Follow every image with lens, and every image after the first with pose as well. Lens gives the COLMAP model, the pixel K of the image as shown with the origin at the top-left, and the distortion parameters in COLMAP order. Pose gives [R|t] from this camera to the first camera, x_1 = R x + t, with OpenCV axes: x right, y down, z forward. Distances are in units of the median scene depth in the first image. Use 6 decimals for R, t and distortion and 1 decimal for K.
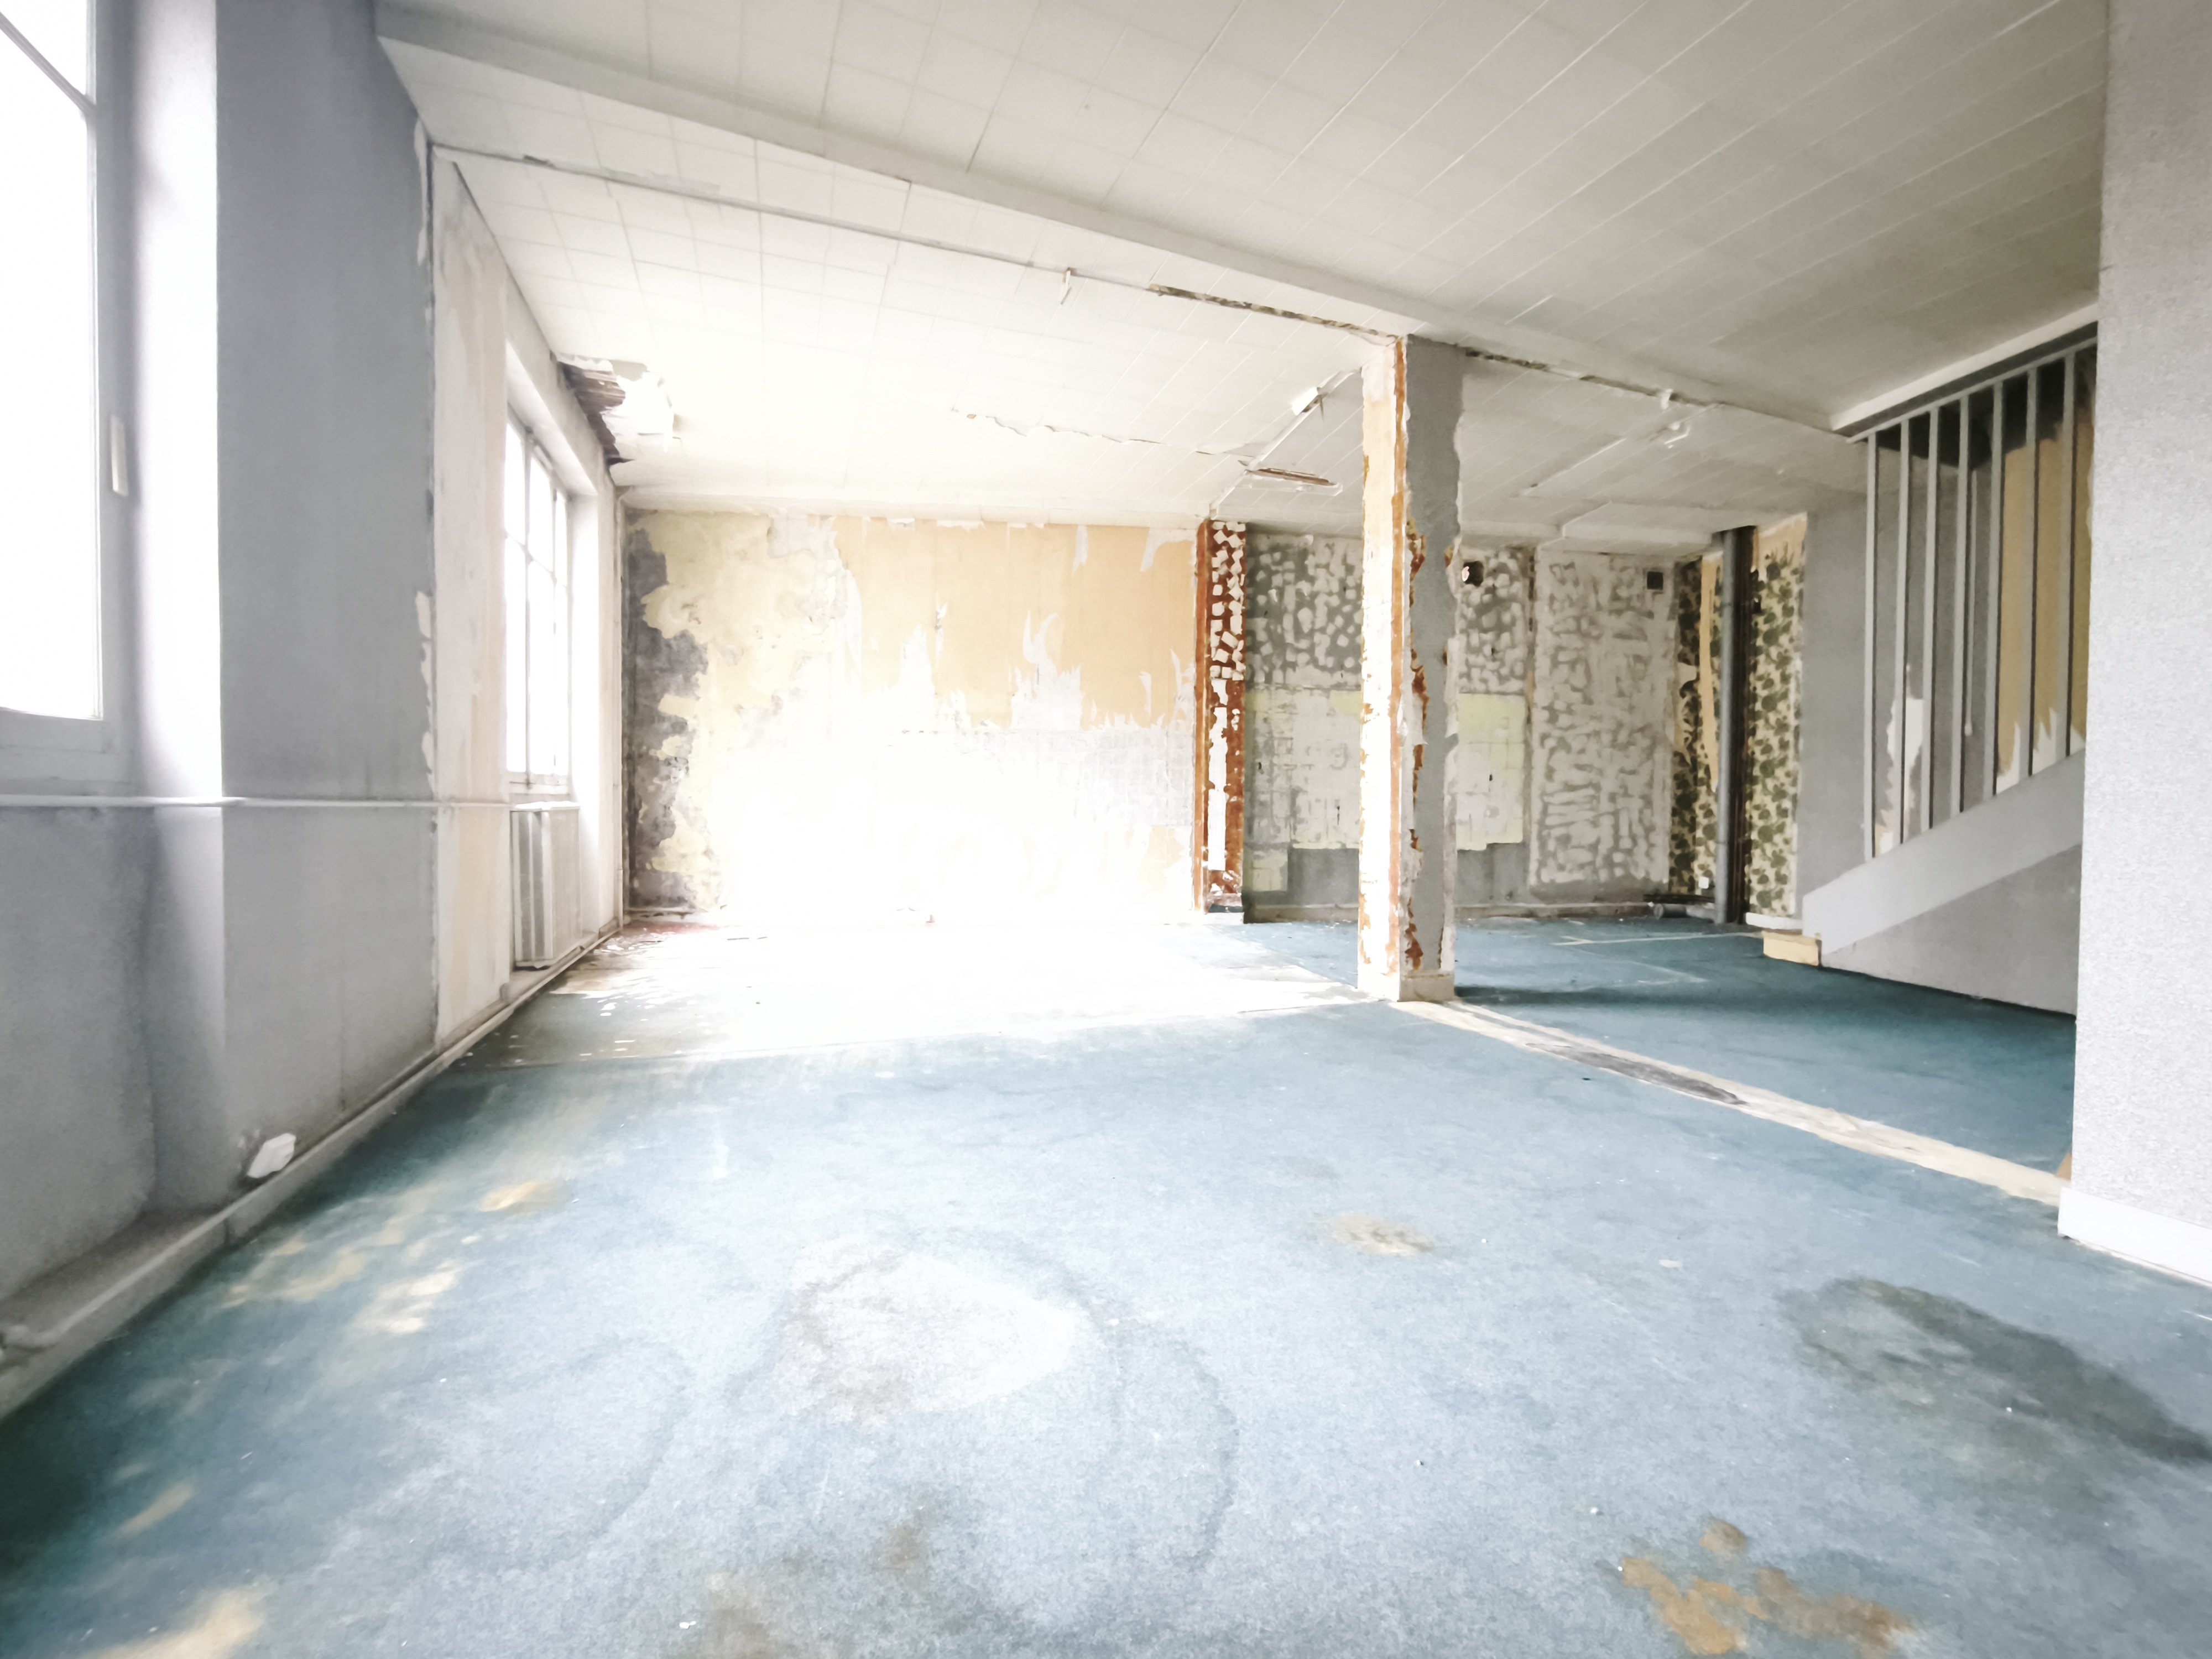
lens RADIAL K [[983.1, 0, 1106.0], [0, 983.1, 829.5], [0, 0, 1]] dist [-0.000096, 0.000137]
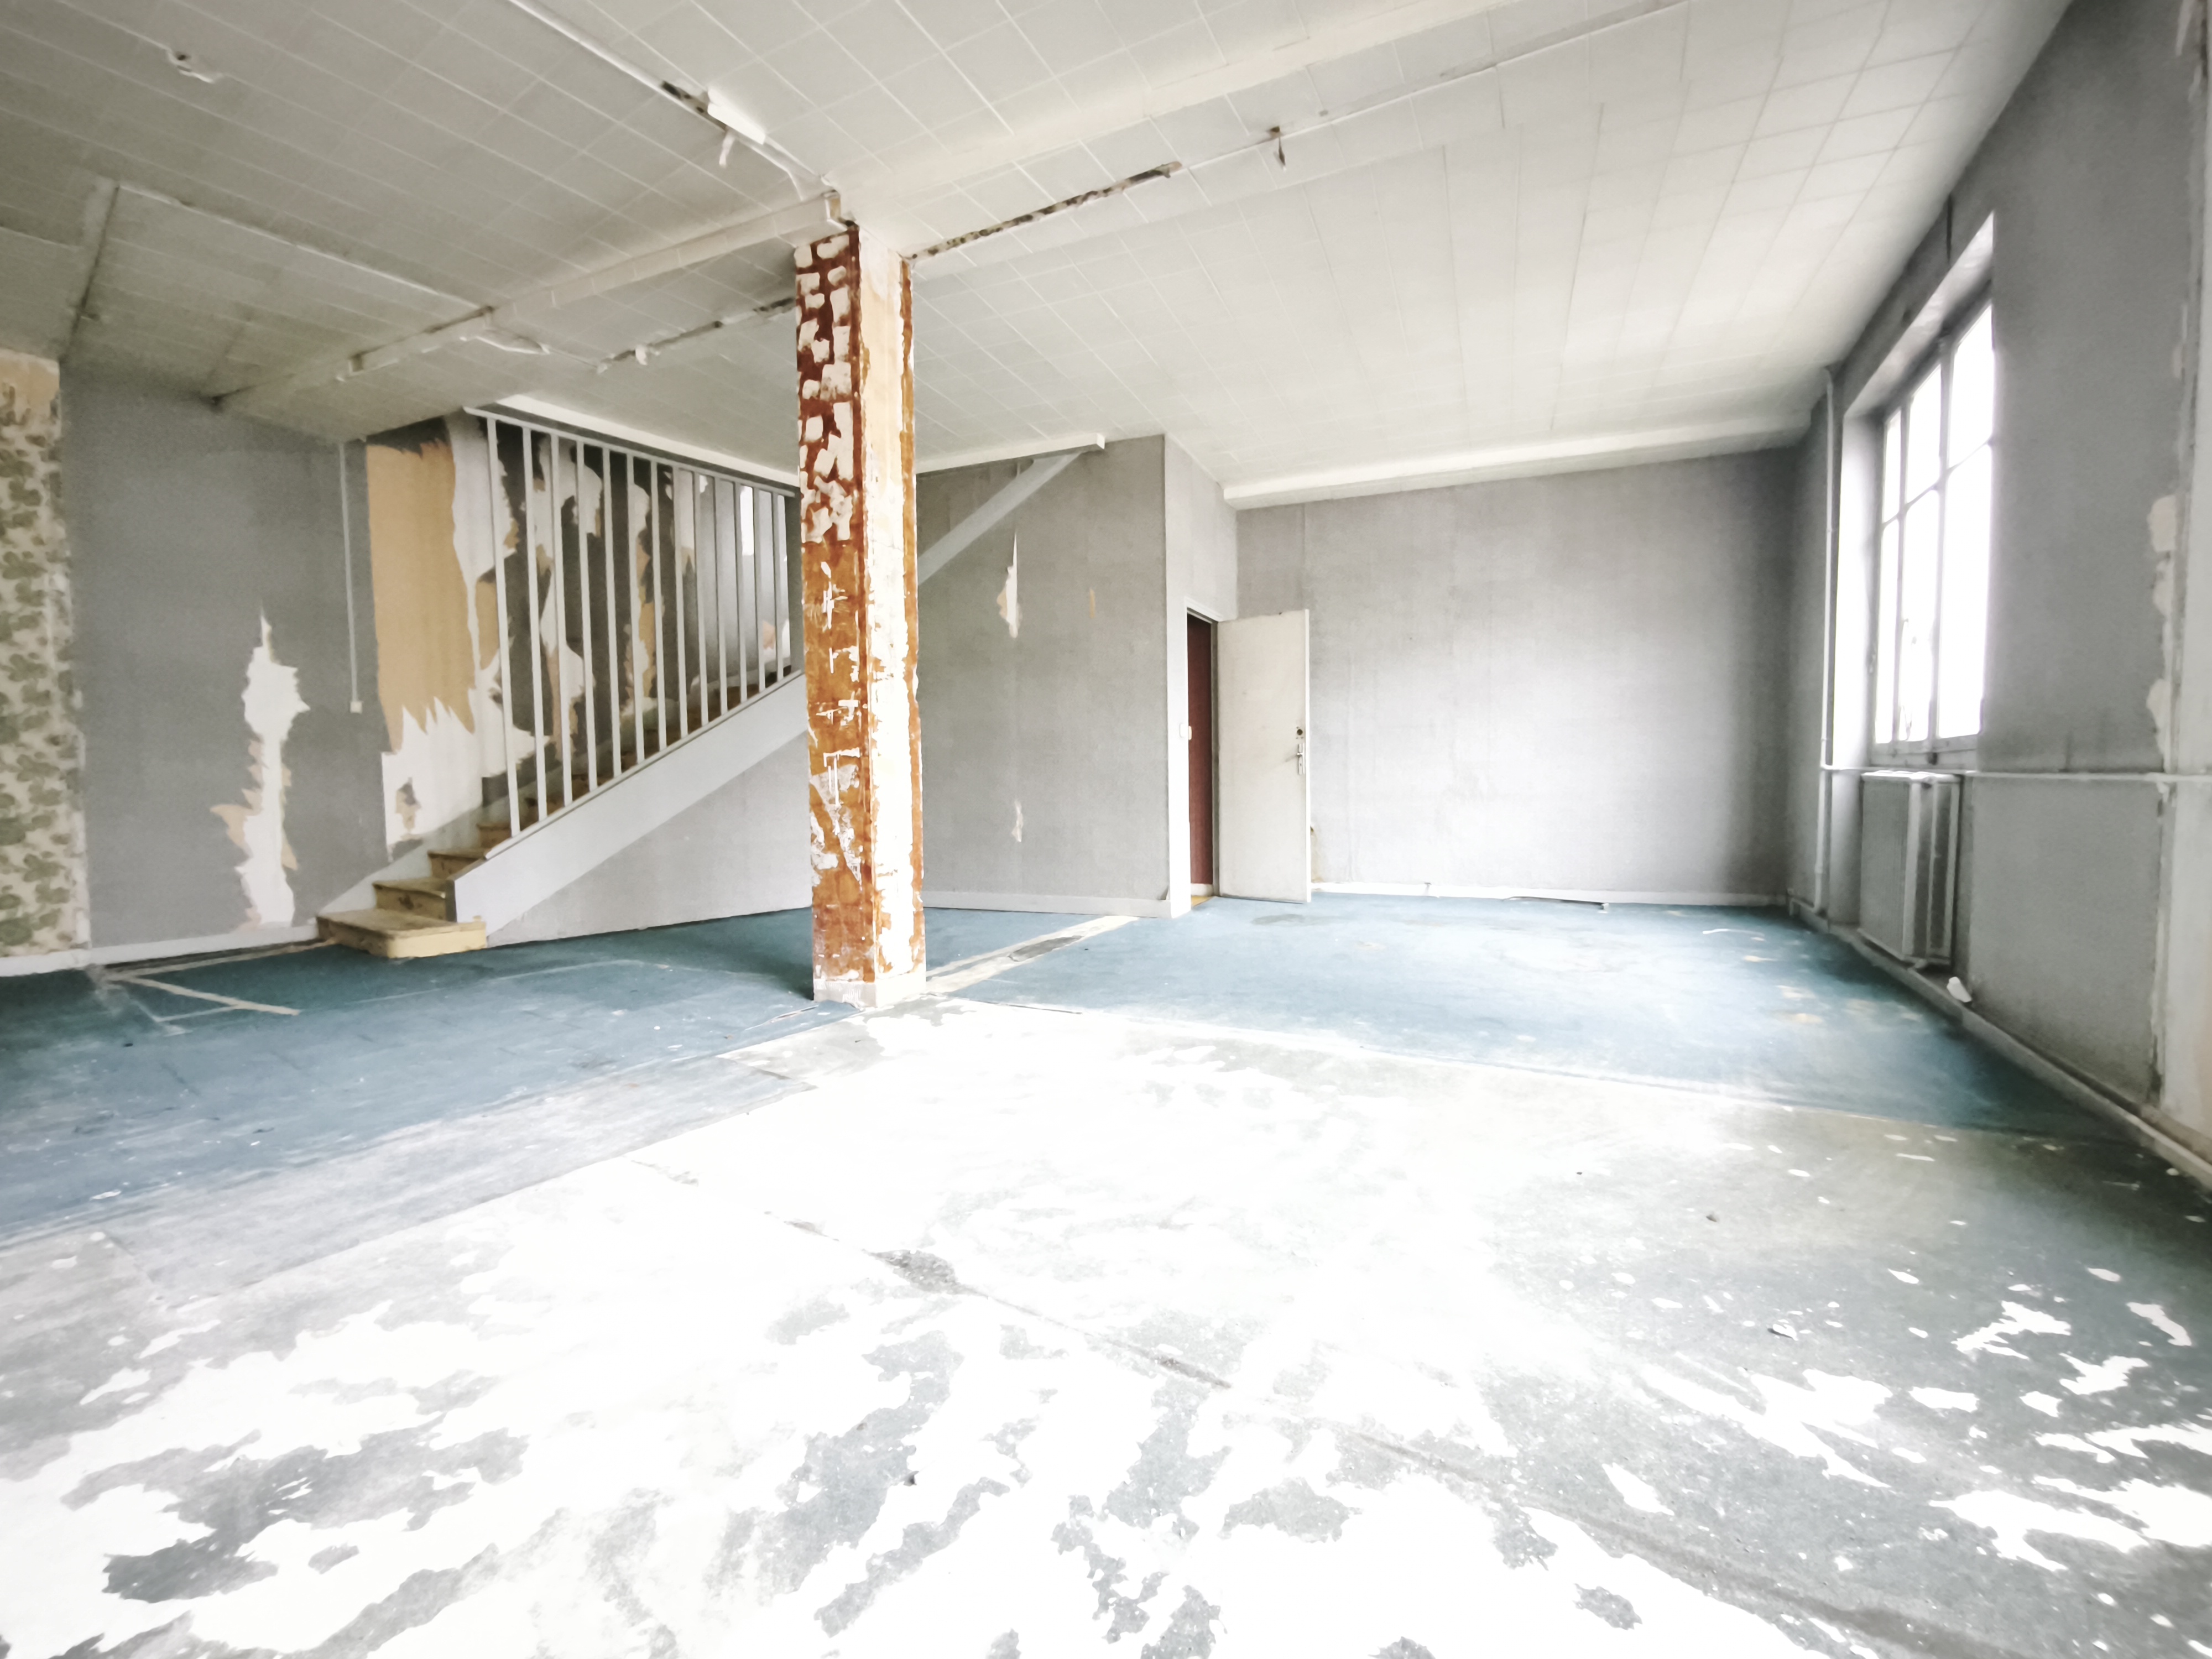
lens RADIAL K [[983.1, 0, 1106.0], [0, 983.1, 829.5], [0, 0, 1]] dist [-0.000096, 0.000137]
pose [[-0.708271, -0.035375, 0.705054, -0.308058], [0.023822, 0.996977, 0.073953, -0.028387], [-0.705539, 0.069175, -0.705287, 0.984876]]
